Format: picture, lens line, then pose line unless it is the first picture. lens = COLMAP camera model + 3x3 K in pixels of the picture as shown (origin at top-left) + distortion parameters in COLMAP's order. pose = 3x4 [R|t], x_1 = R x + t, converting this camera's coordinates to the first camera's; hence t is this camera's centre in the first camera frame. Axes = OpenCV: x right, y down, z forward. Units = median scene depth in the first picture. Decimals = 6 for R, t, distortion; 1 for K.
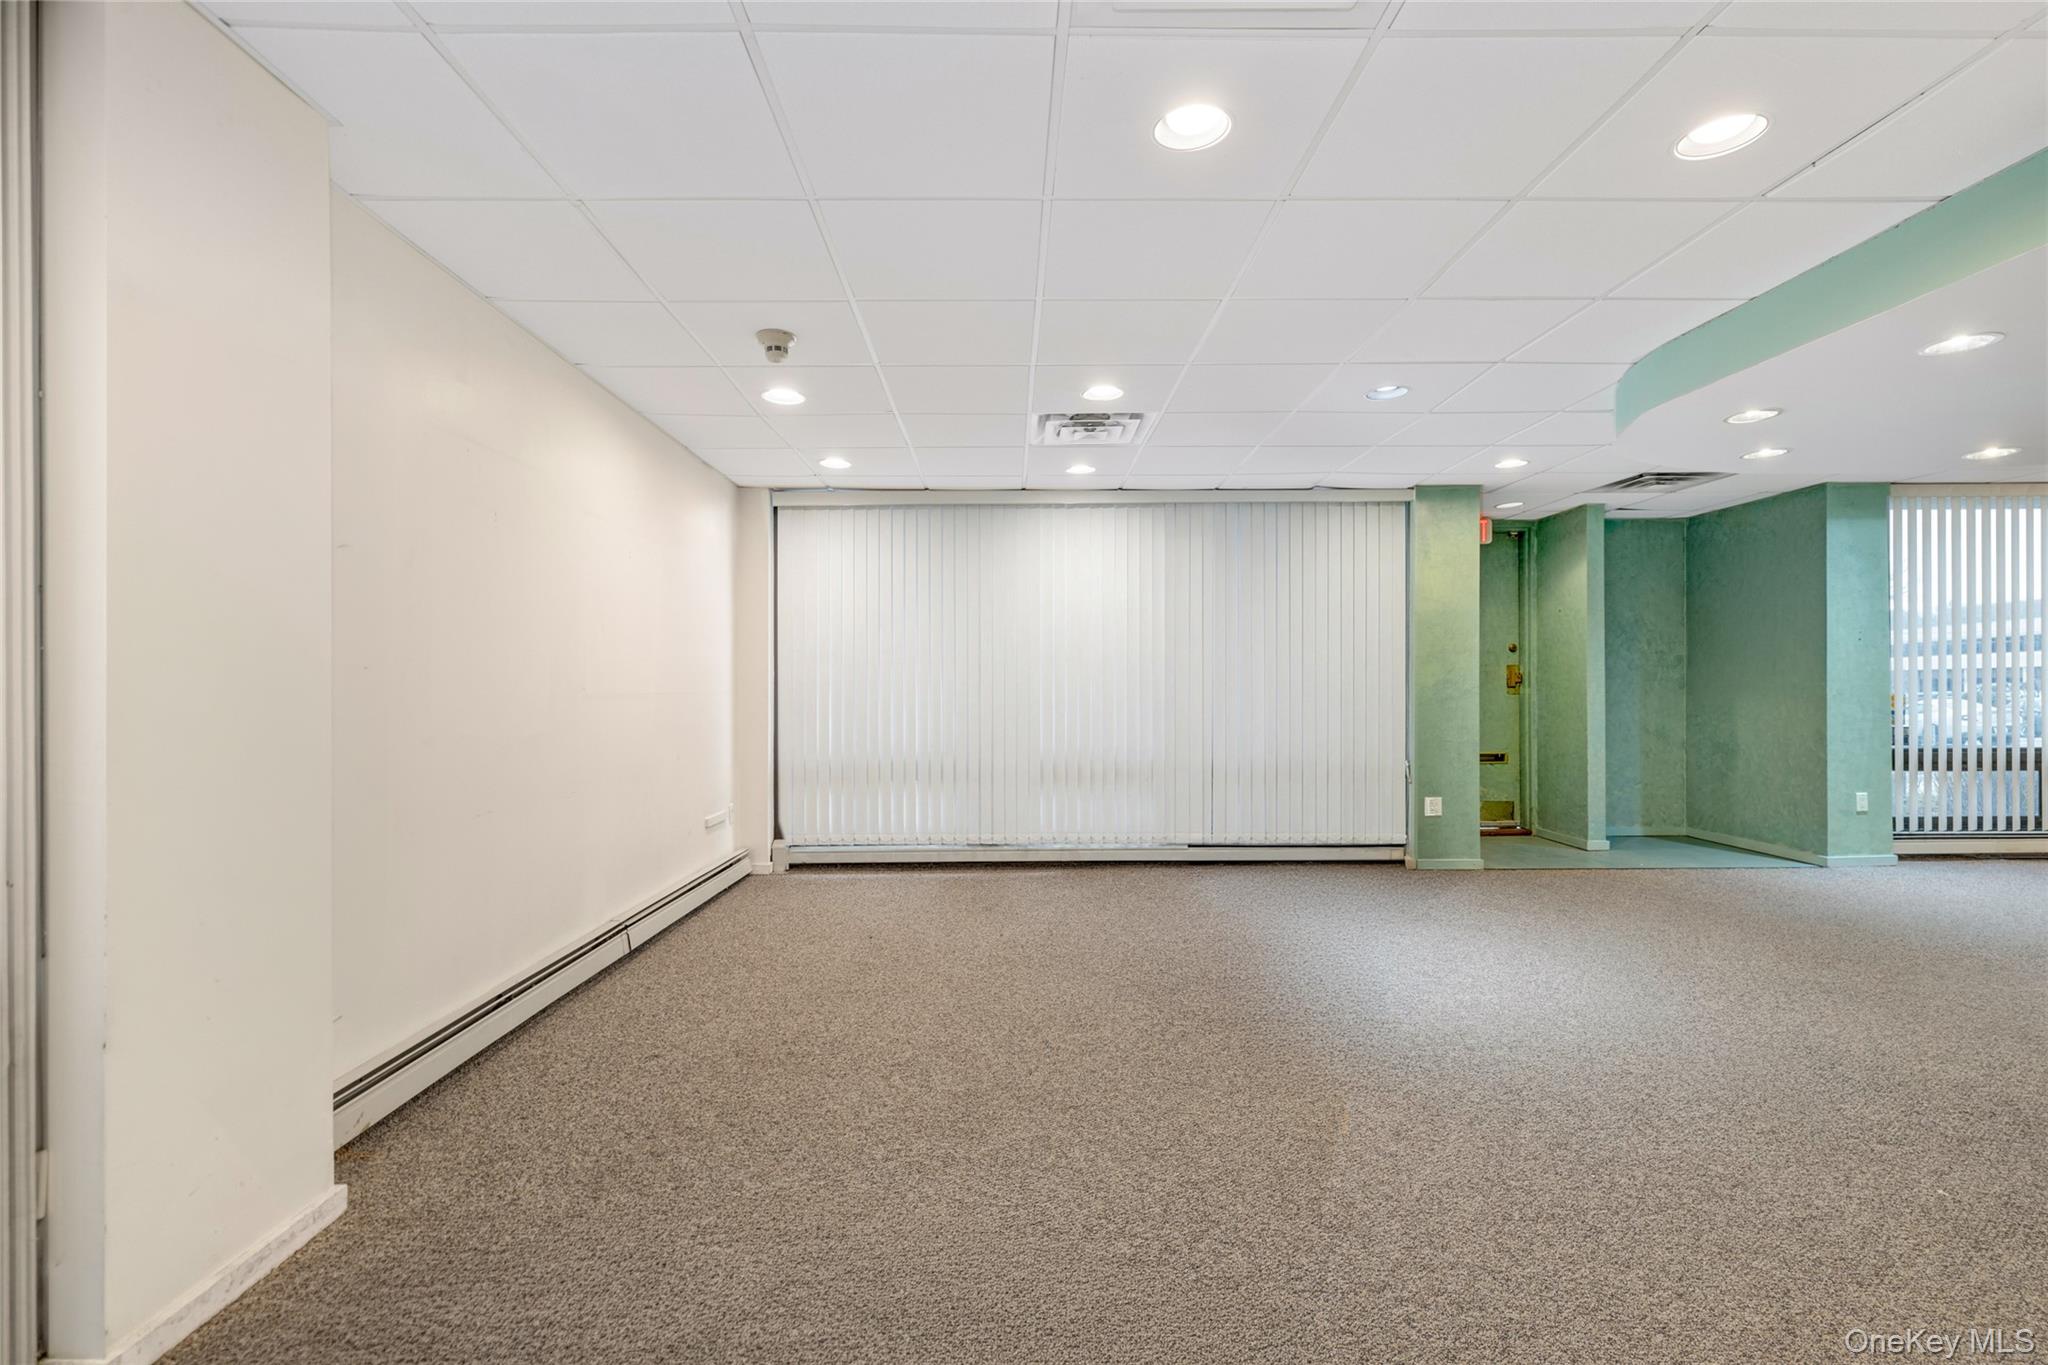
lens RADIAL K [[922.9, 0, 1032.5], [0, 922.9, 689.9], [0, 0, 1]] dist [0.010185, -0.002918]
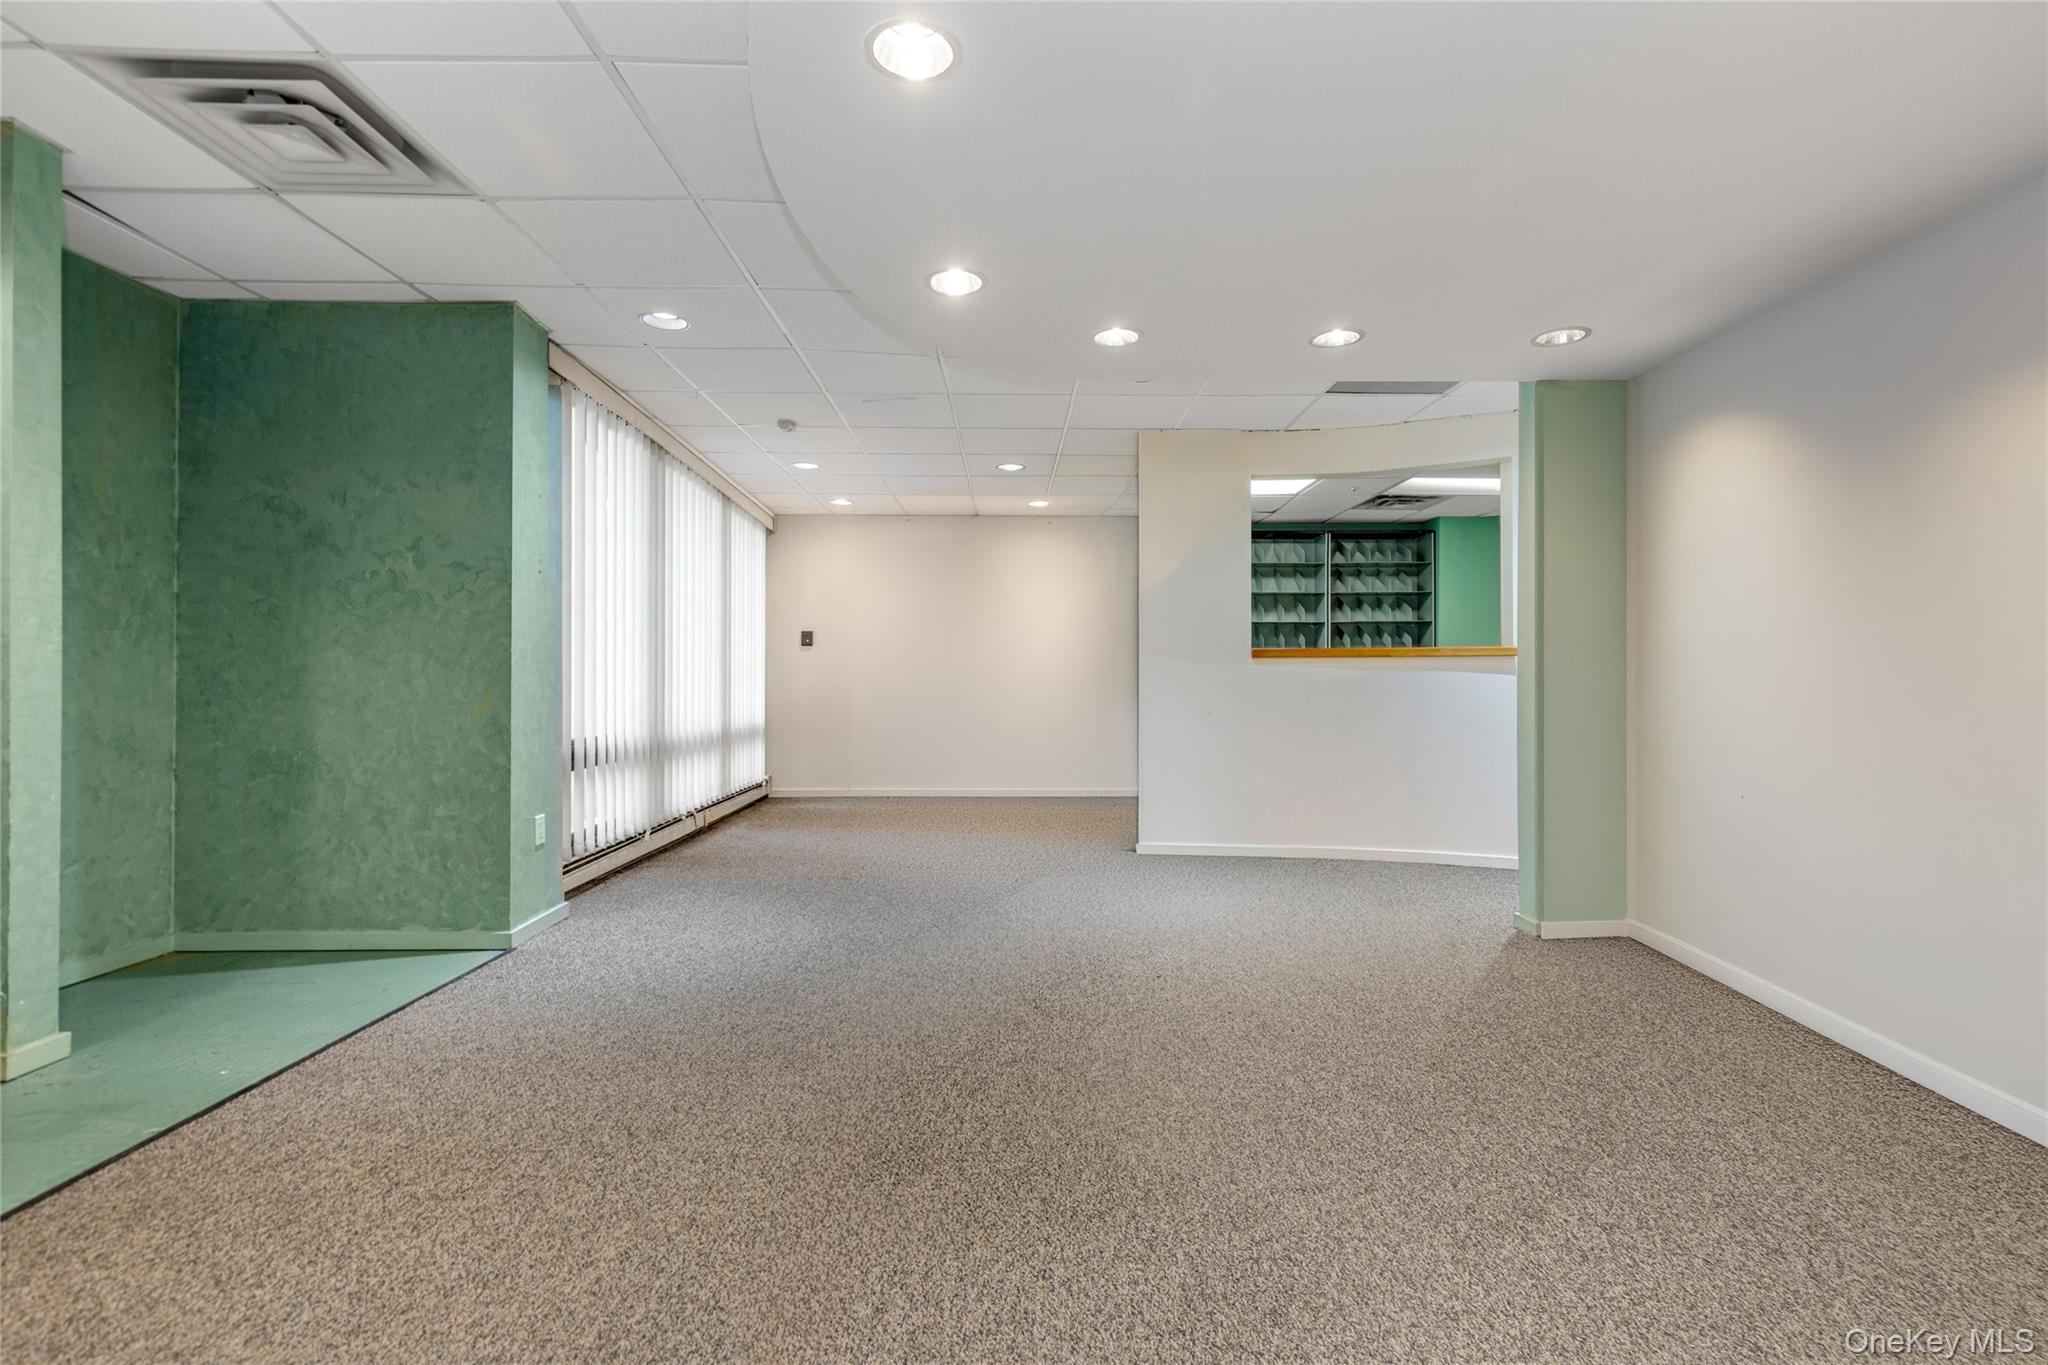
lens RADIAL K [[922.9, 0, 1029.9], [0, 922.9, 673.8], [0, 0, 1]] dist [0.010185, -0.002918]
pose [[0.003558, 0.012873, 0.999911, 0.272193], [0.004909, 0.999905, -0.012890, 0.025494], [-0.999982, 0.004955, 0.003495, 0.687585]]
